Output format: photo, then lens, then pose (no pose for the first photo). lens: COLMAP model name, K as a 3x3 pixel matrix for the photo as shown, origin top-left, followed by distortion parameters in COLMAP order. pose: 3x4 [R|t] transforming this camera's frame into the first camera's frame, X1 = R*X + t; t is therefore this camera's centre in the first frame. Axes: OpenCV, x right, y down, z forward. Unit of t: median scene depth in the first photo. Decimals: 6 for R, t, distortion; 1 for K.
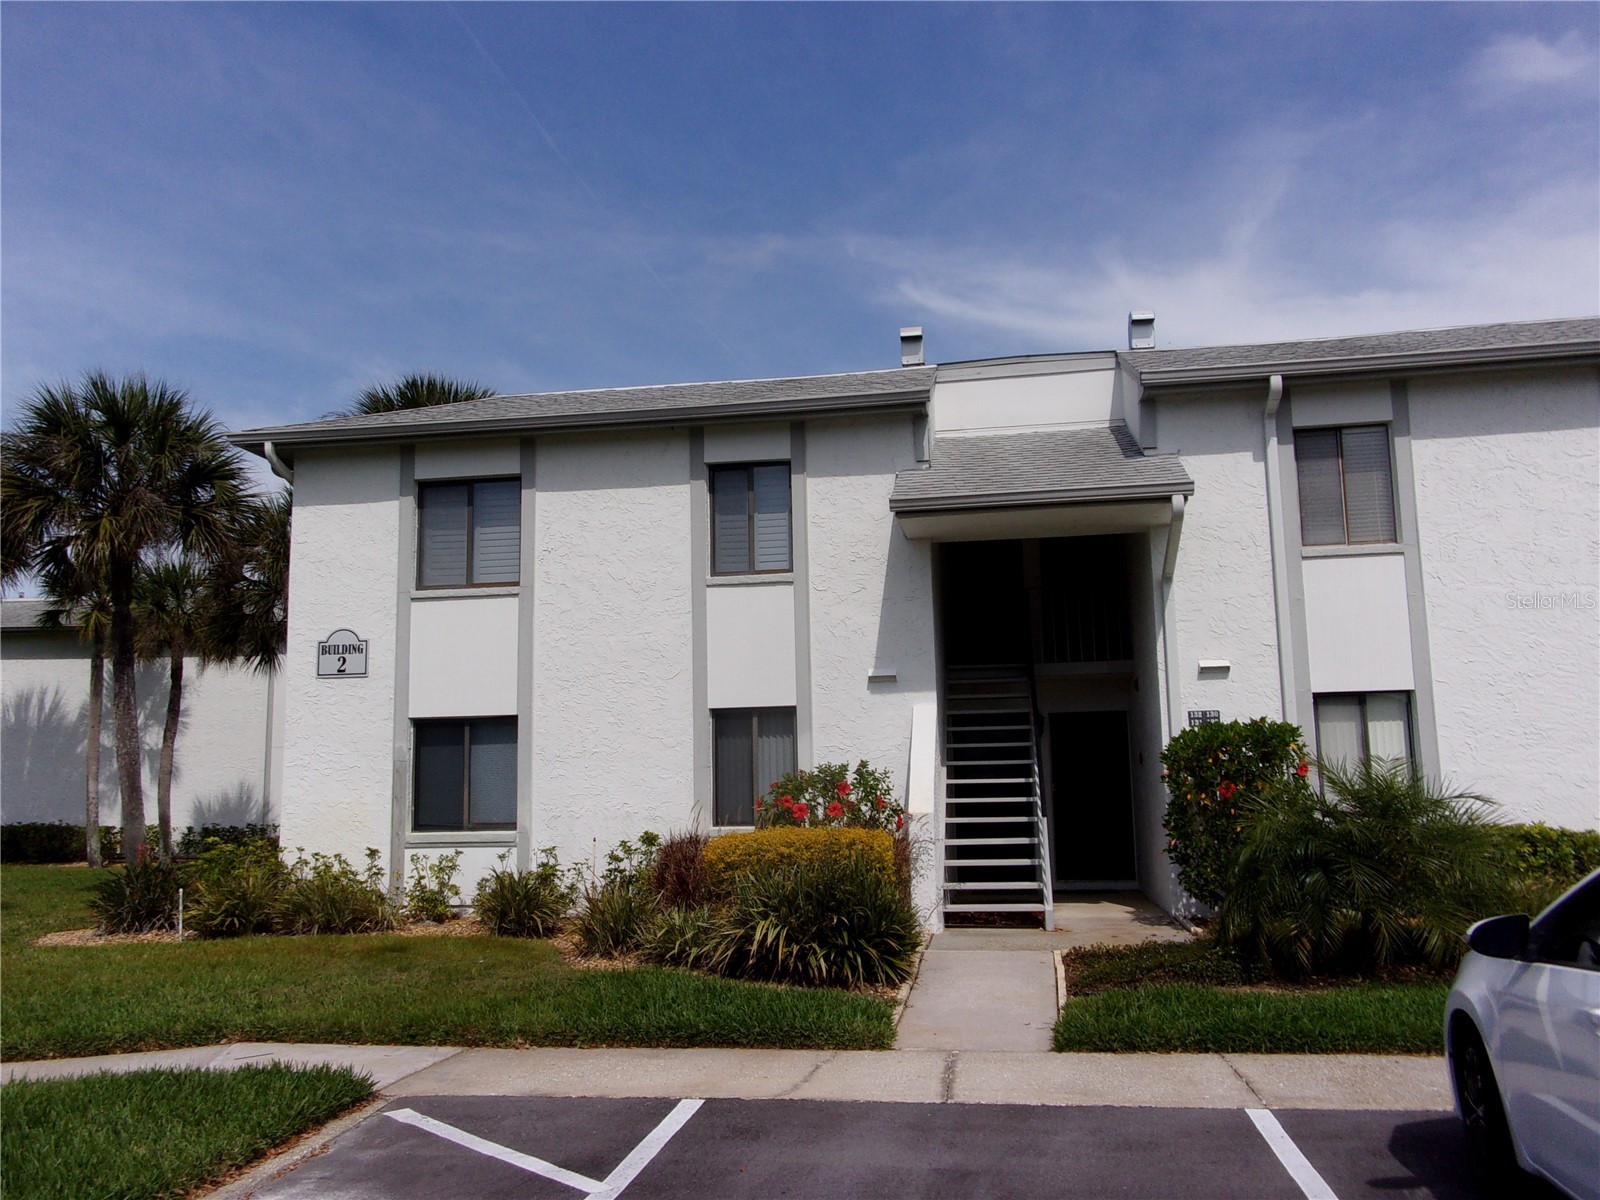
lens RADIAL K [[1375.2, 0, 800.0], [0, 1375.2, 600.0], [0, 0, 1]] dist [0.044001, -0.004021]
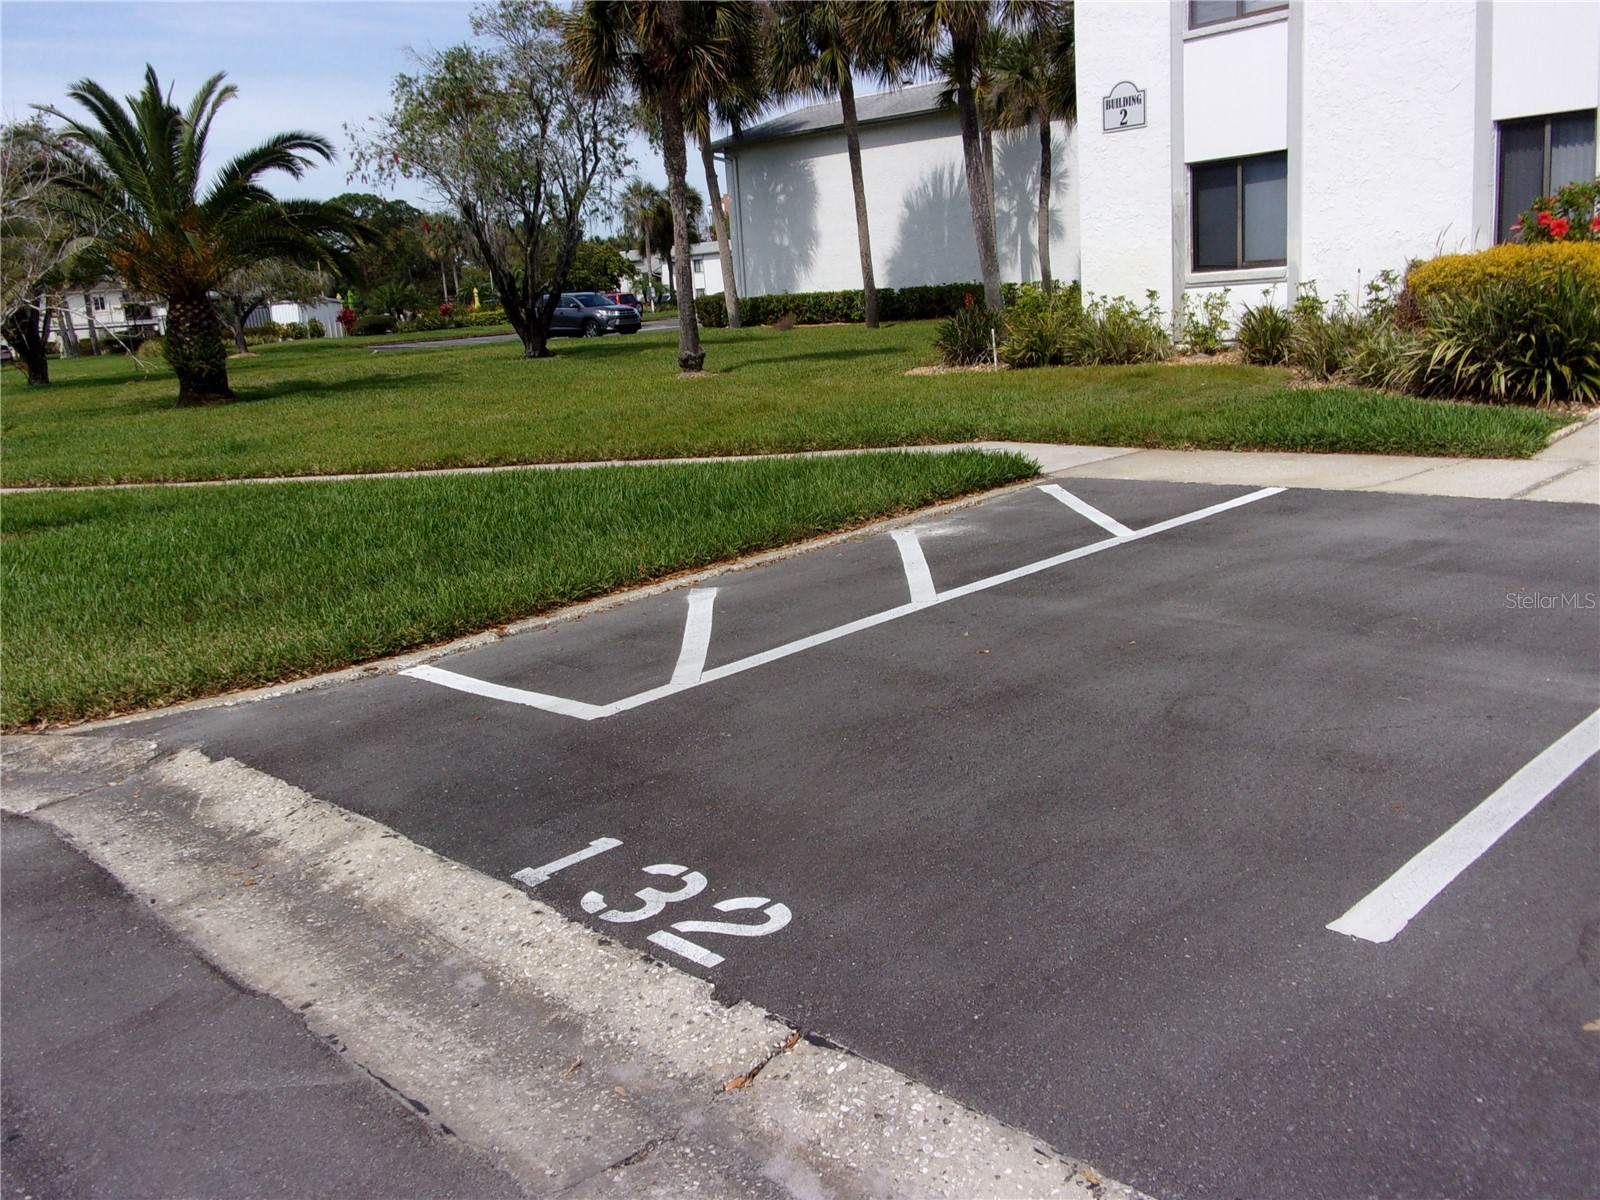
lens RADIAL K [[1367.3, 0, 775.7], [0, 1367.3, 600.5], [0, 0, 1]] dist [0.059891, -0.100313]
pose [[0.786285, 0.092641, -0.610879, 0.149503], [0.148541, 0.931355, 0.332434, 0.000939], [0.599743, -0.352129, 0.718550, -0.057734]]
